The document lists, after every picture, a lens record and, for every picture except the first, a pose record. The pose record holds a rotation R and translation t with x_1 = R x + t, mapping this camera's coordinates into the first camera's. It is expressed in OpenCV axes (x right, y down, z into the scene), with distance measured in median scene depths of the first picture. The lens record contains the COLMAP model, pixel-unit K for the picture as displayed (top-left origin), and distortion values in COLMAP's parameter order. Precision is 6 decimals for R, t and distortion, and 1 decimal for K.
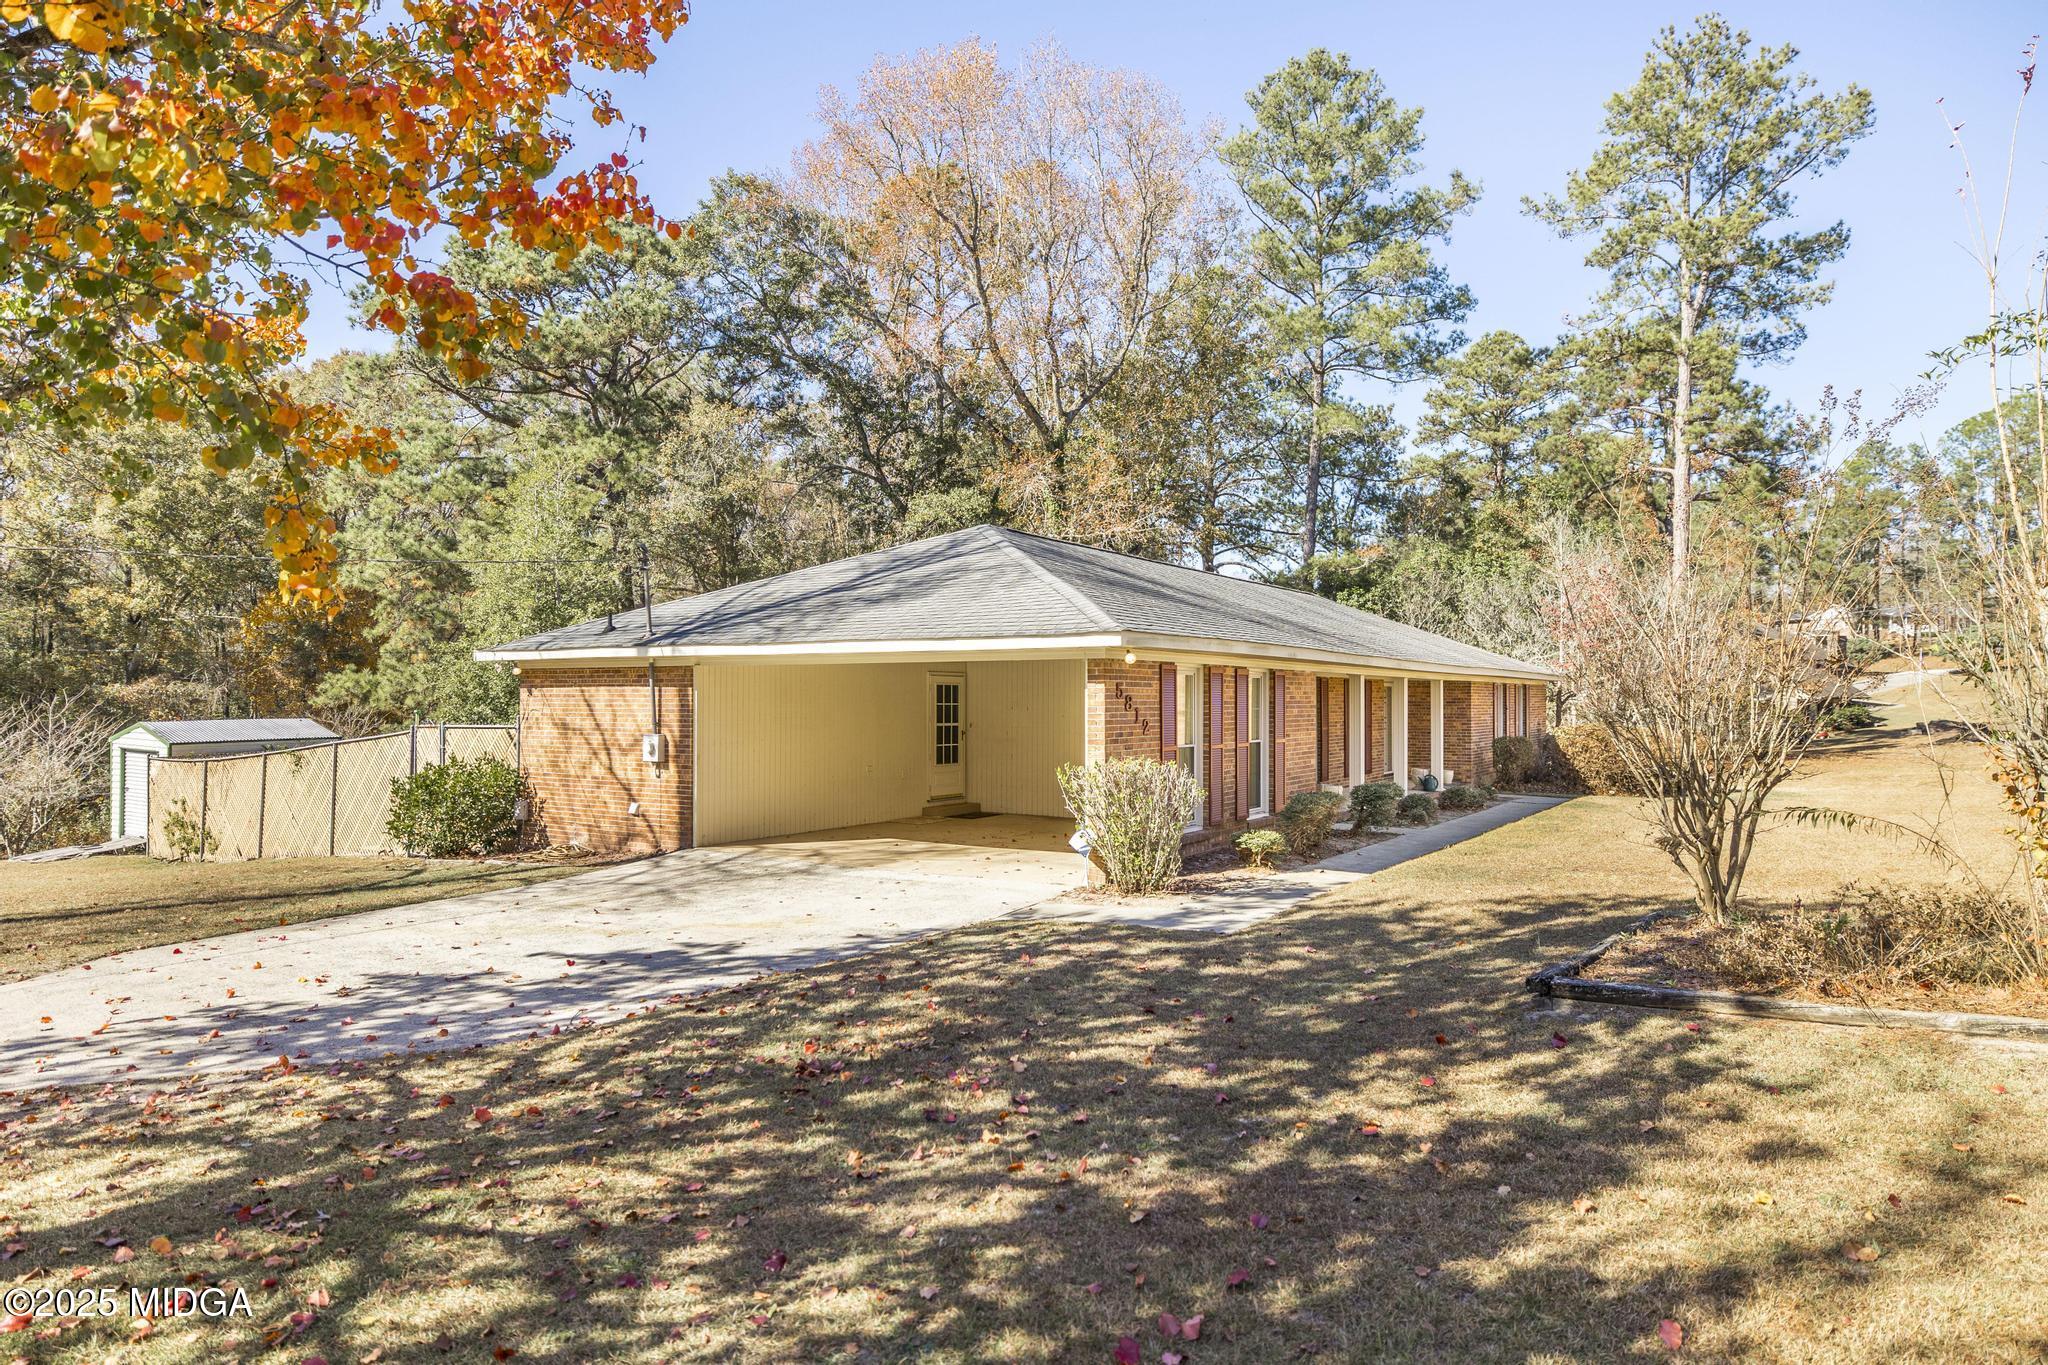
lens RADIAL K [[1227.5, 0, 1027.6], [0, 1227.5, 686.2], [0, 0, 1]] dist [-0.005524, -0.000833]
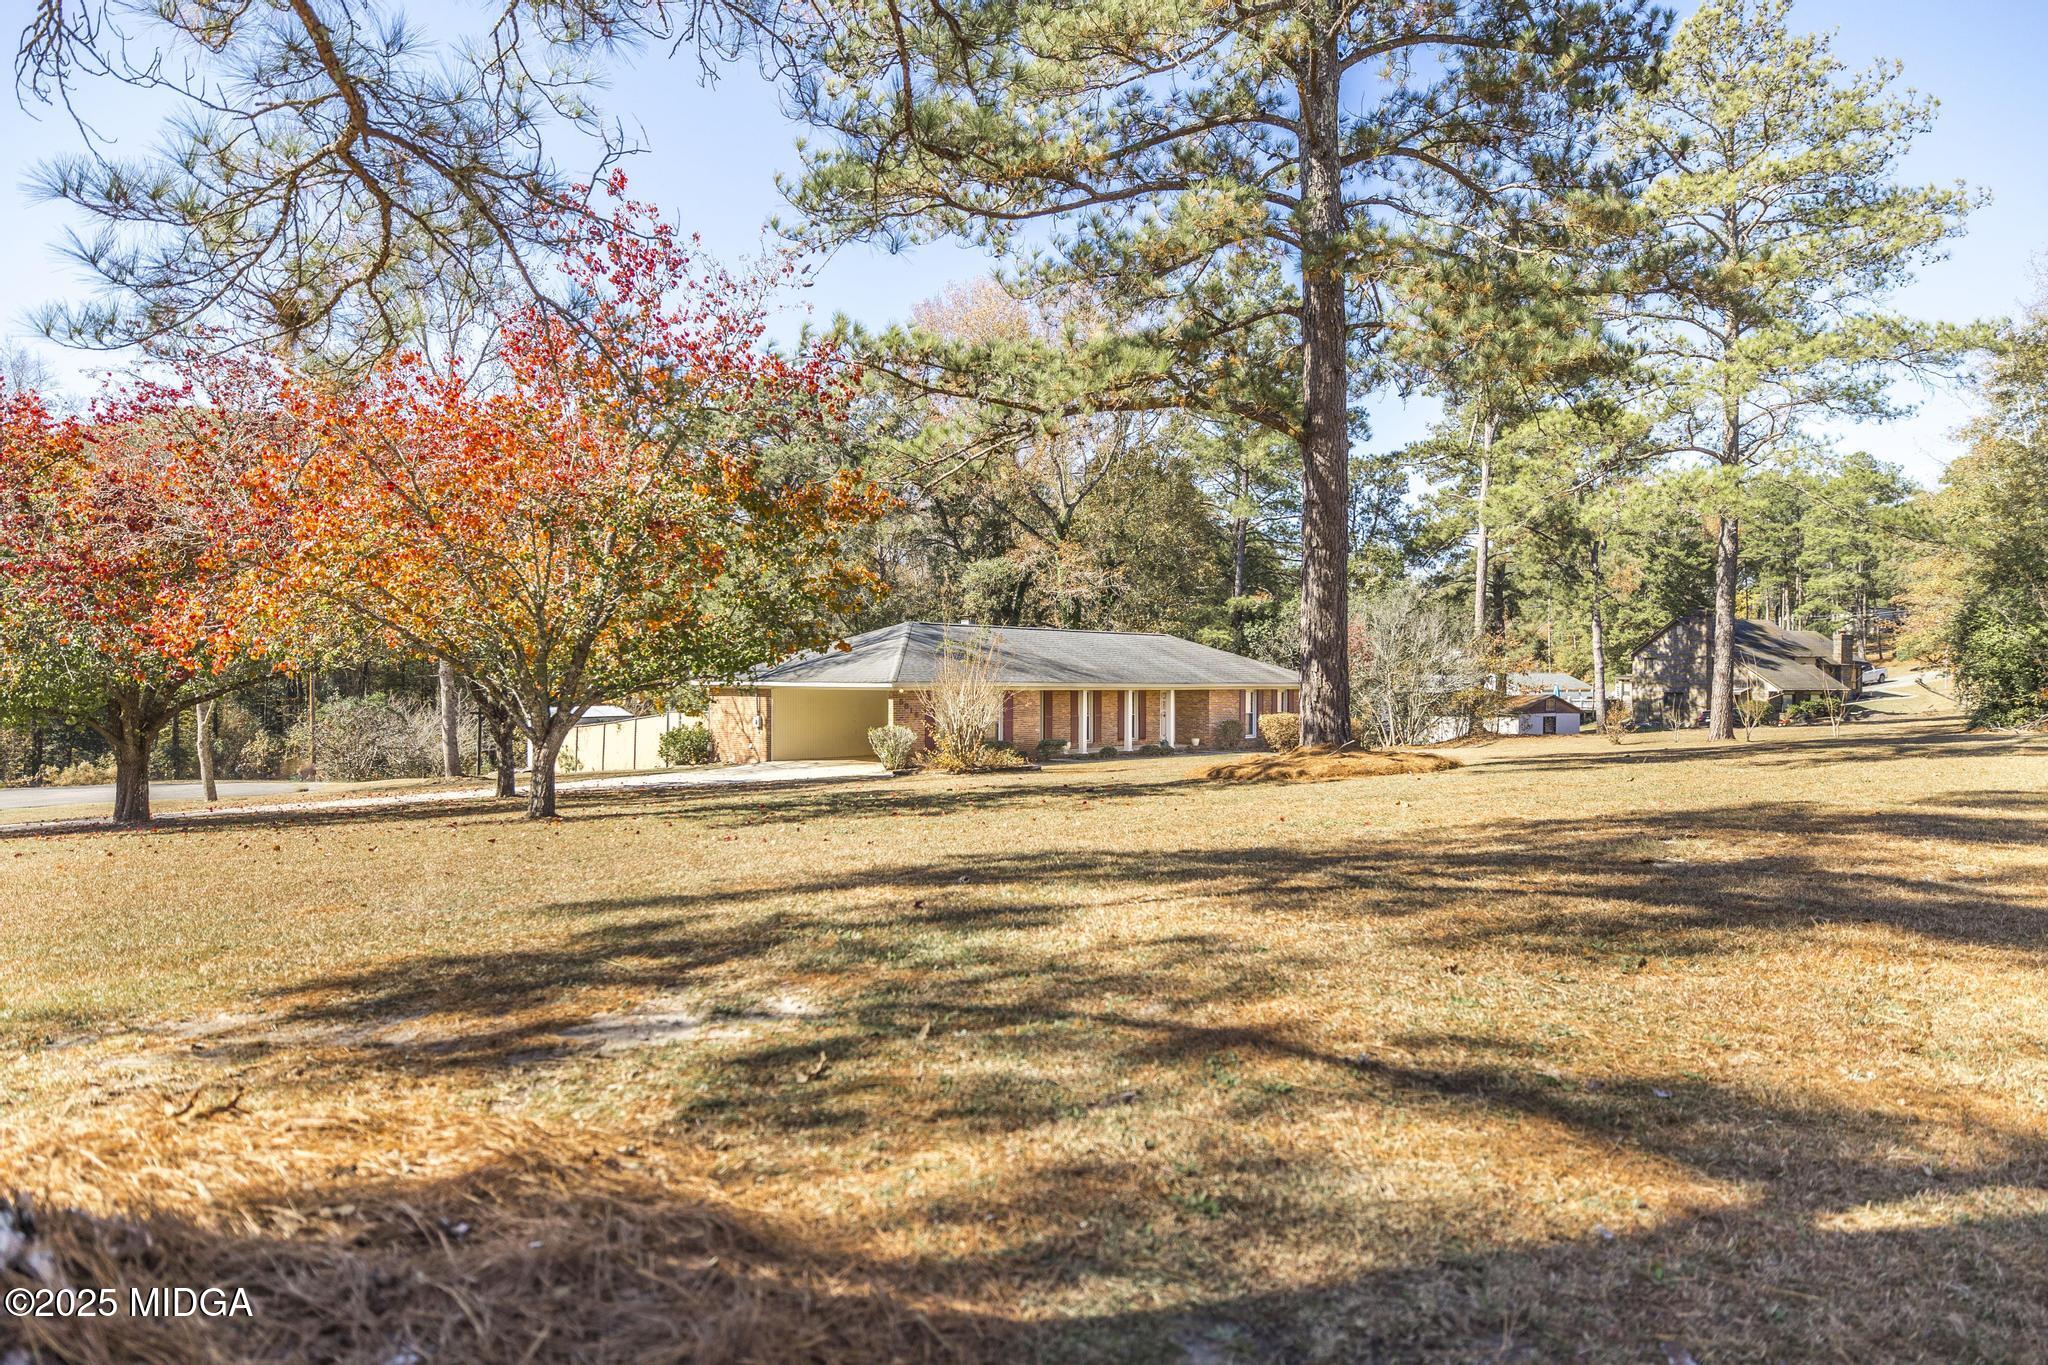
lens RADIAL K [[1227.5, 0, 1021.7], [0, 1227.5, 681.7], [0, 0, 1]] dist [-0.005524, -0.000833]
pose [[0.983287, 0.002045, -0.182051, 0.635900], [-0.000037, 0.999939, 0.011031, -0.054287], [0.182063, -0.010839, 0.983227, -1.272927]]
